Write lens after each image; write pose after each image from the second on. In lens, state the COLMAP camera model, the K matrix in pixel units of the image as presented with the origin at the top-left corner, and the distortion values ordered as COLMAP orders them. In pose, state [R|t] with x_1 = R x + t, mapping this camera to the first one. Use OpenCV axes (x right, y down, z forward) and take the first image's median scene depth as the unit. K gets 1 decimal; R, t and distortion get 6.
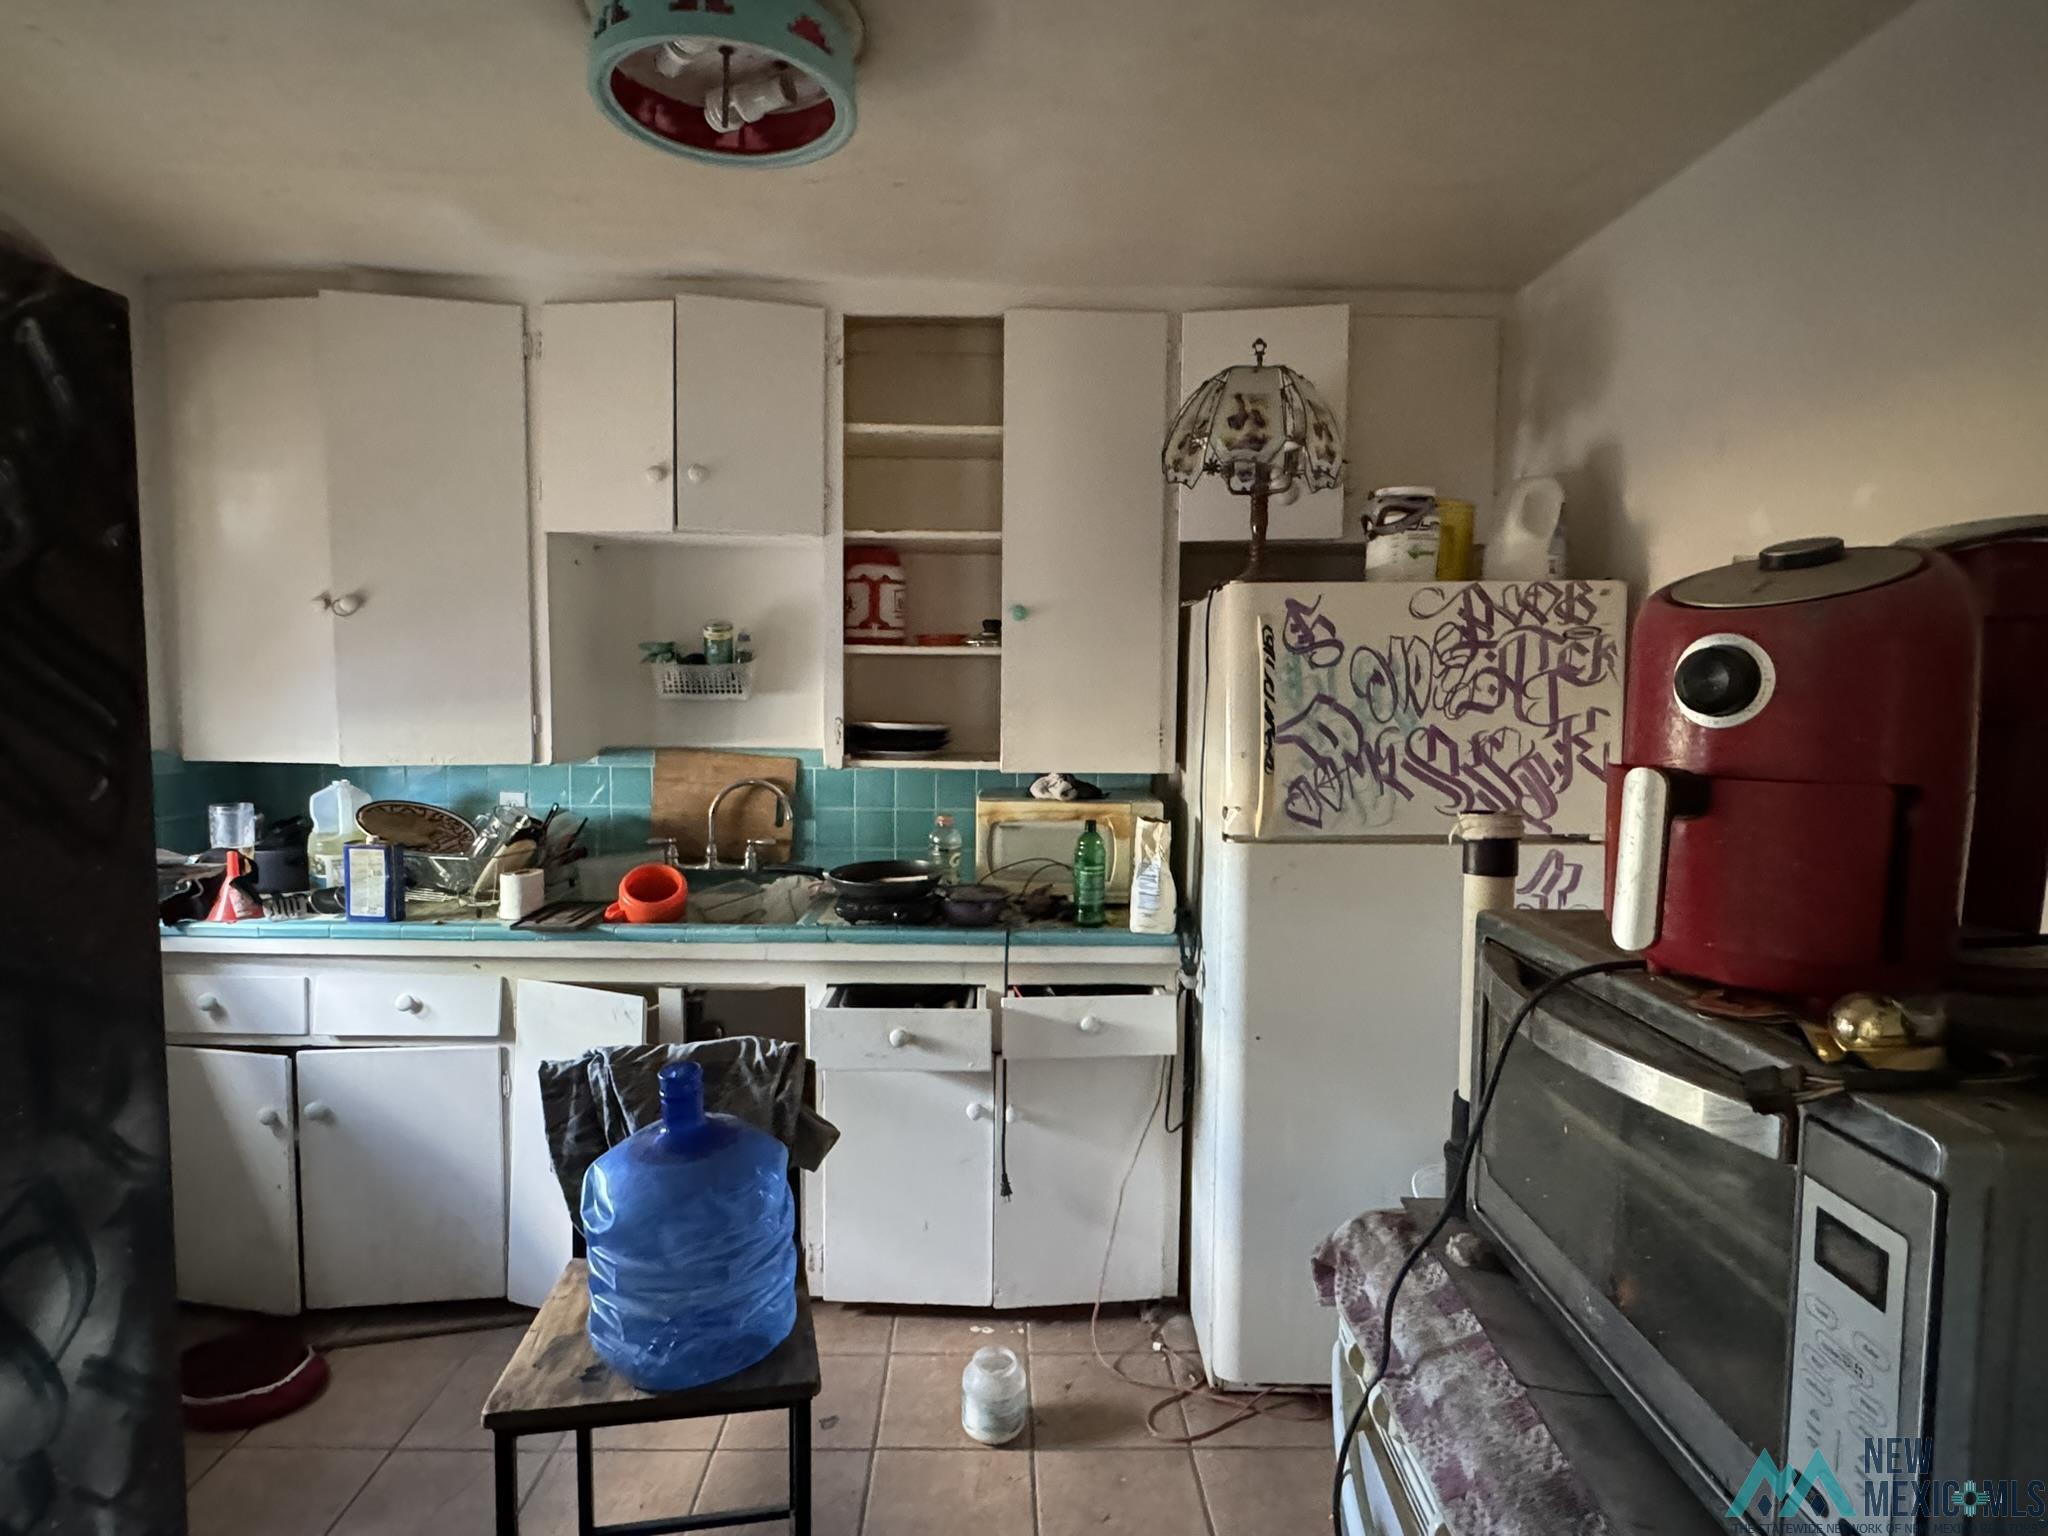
lens RADIAL K [[1113.8, 0, 1025.6], [0, 1113.8, 784.8], [0, 0, 1]] dist [0.000380, 0.001365]
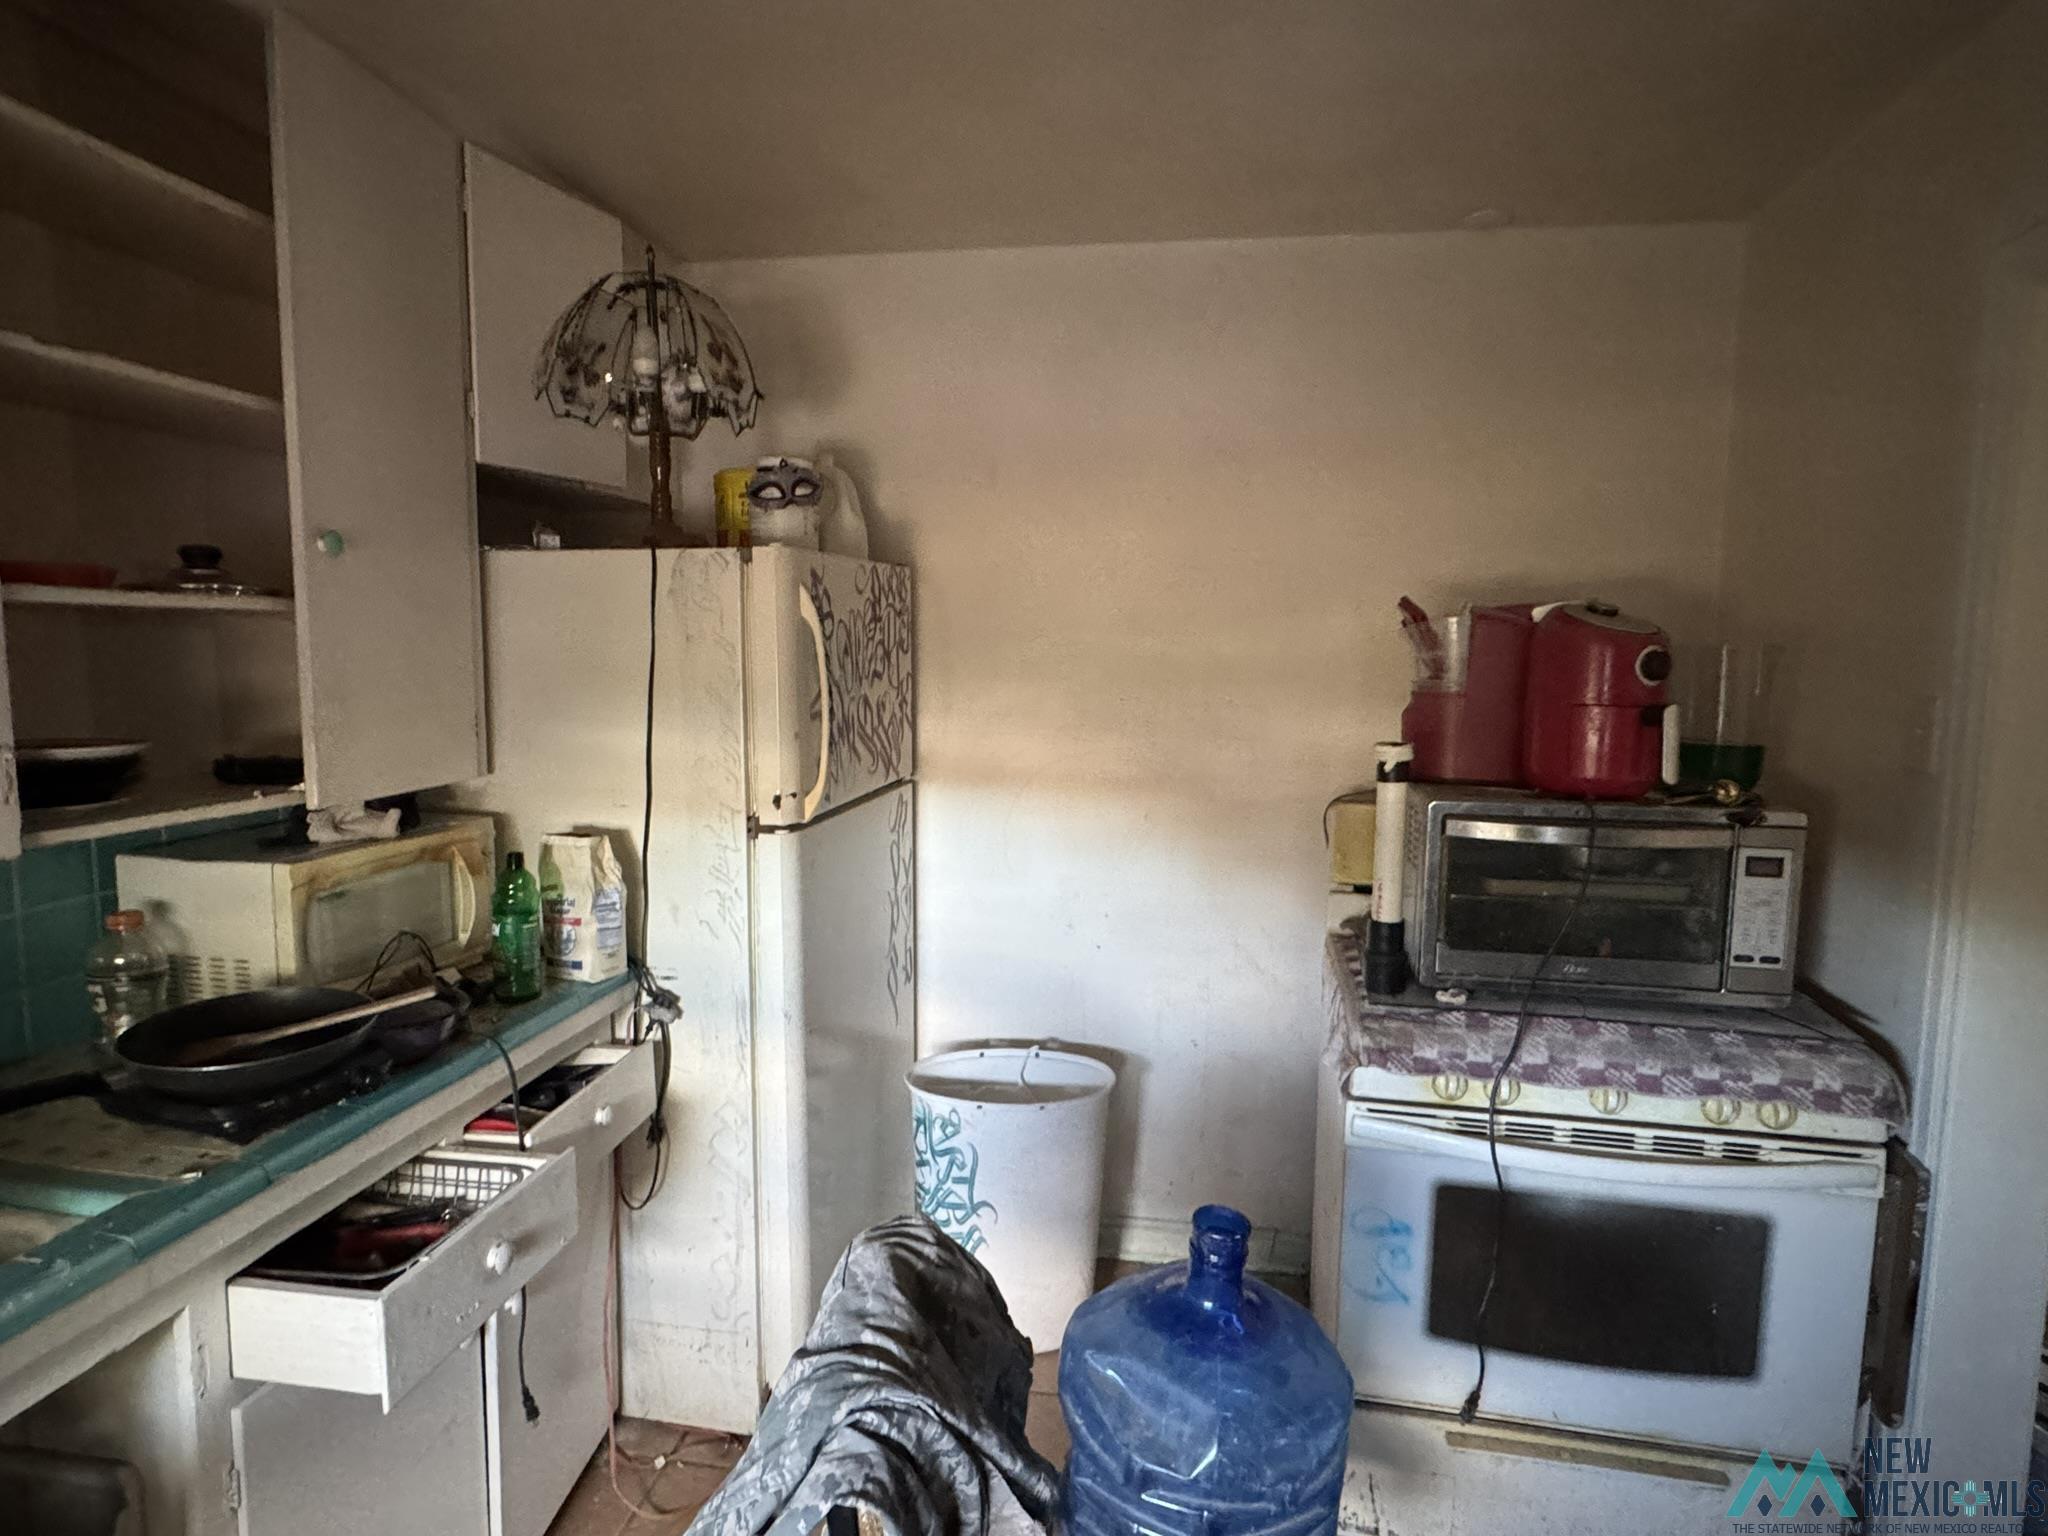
lens RADIAL K [[1113.8, 0, 1025.6], [0, 1113.8, 784.8], [0, 0, 1]] dist [0.000380, 0.001365]
pose [[0.182968, -0.131124, 0.974335, -0.658341], [0.081293, 0.989689, 0.117924, -0.078817], [-0.979752, 0.057631, 0.191741, 0.628610]]
